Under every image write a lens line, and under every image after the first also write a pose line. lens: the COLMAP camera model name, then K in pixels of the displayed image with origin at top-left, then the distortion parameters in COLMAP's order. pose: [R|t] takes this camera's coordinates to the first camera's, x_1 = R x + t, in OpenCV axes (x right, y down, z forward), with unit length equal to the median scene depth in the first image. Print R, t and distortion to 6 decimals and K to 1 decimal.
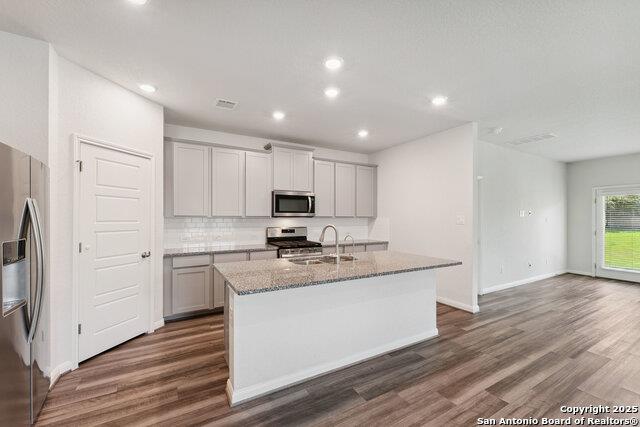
lens RADIAL K [[262.2, 0, 322.0], [0, 262.2, 216.8], [0, 0, 1]] dist [-0.001627, 0.000638]
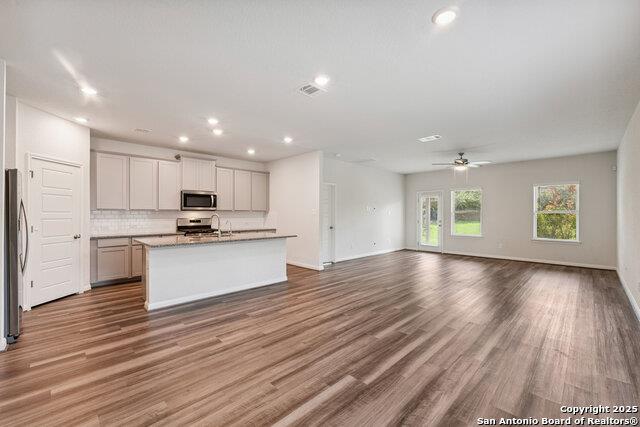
lens RADIAL K [[262.2, 0, 318.8], [0, 262.2, 213.8], [0, 0, 1]] dist [-0.001627, 0.000638]
pose [[0.968535, -0.001630, 0.248873, 0.186837], [0.000895, 0.999995, 0.003069, 0.018382], [-0.248877, -0.002750, 0.968531, -0.557506]]
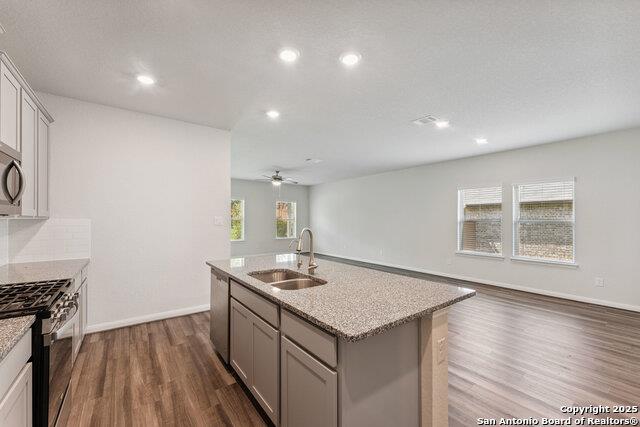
lens RADIAL K [[262.2, 0, 317.6], [0, 262.2, 221.1], [0, 0, 1]] dist [-0.001627, 0.000638]
pose [[-0.113027, -0.010546, 0.993536, -0.571051], [-0.008136, 0.999920, 0.009688, 0.000048], [-0.993559, -0.006988, -0.113104, 0.793714]]
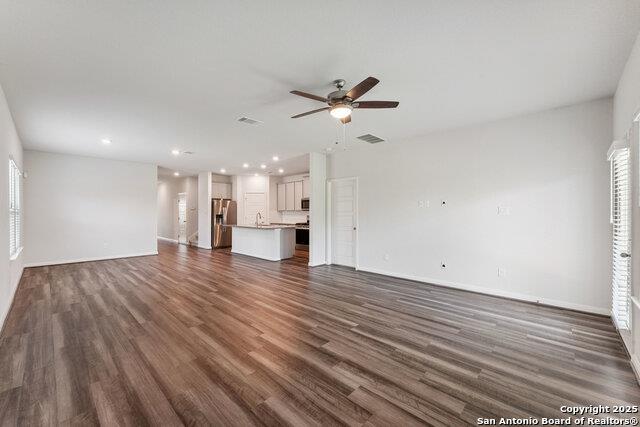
lens RADIAL K [[262.2, 0, 309.3], [0, 262.2, 213.7], [0, 0, 1]] dist [-0.001627, 0.000638]
pose [[0.262565, -0.000684, -0.964914, 2.286840], [0.002378, 0.999997, -0.000062, 0.032146], [0.964911, -0.002279, 0.262566, 0.580701]]
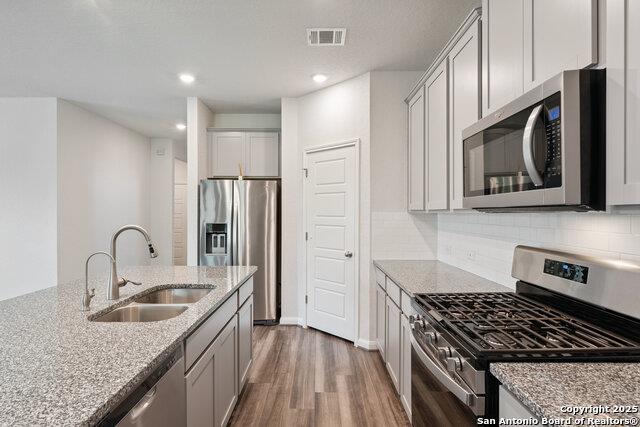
lens RADIAL K [[339.5, 0, 320.7], [0, 339.5, 213.9], [0, 0, 1]] dist [-0.006658, 0.000358]
pose [[-0.498775, 0.001139, -0.866731, 0.318853], [0.000813, 0.999999, 0.000846, 0.004568], [0.866731, -0.000283, -0.498775, 1.250413]]
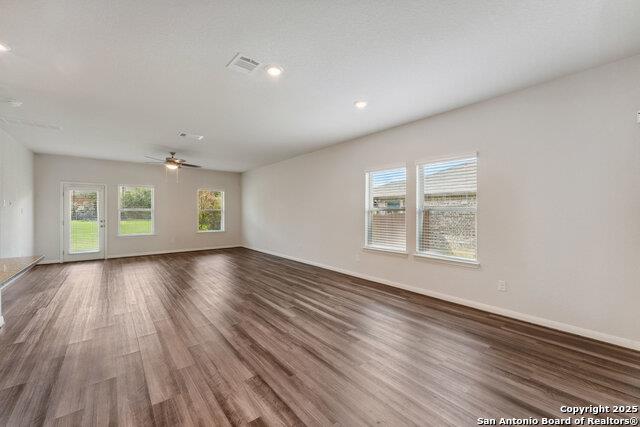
lens RADIAL K [[262.2, 0, 318.4], [0, 262.2, 213.2], [0, 0, 1]] dist [-0.001627, 0.000638]
pose [[-0.151336, -0.008444, 0.988446, -0.356295], [-0.003143, 0.999963, 0.008061, 0.016431], [-0.988477, -0.001887, -0.151357, 0.180904]]
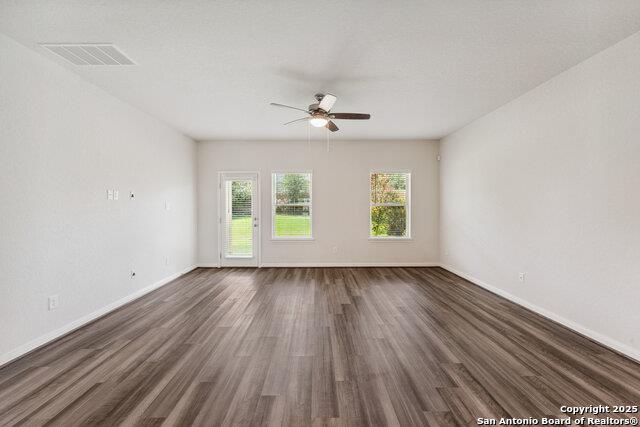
lens RADIAL K [[262.2, 0, 317.0], [0, 262.2, 211.0], [0, 0, 1]] dist [-0.001627, 0.000638]
pose [[0.492803, -0.016845, 0.869978, 0.696270], [0.001341, 0.999826, 0.018599, 0.023444], [-0.870140, -0.007999, 0.492739, 0.425342]]
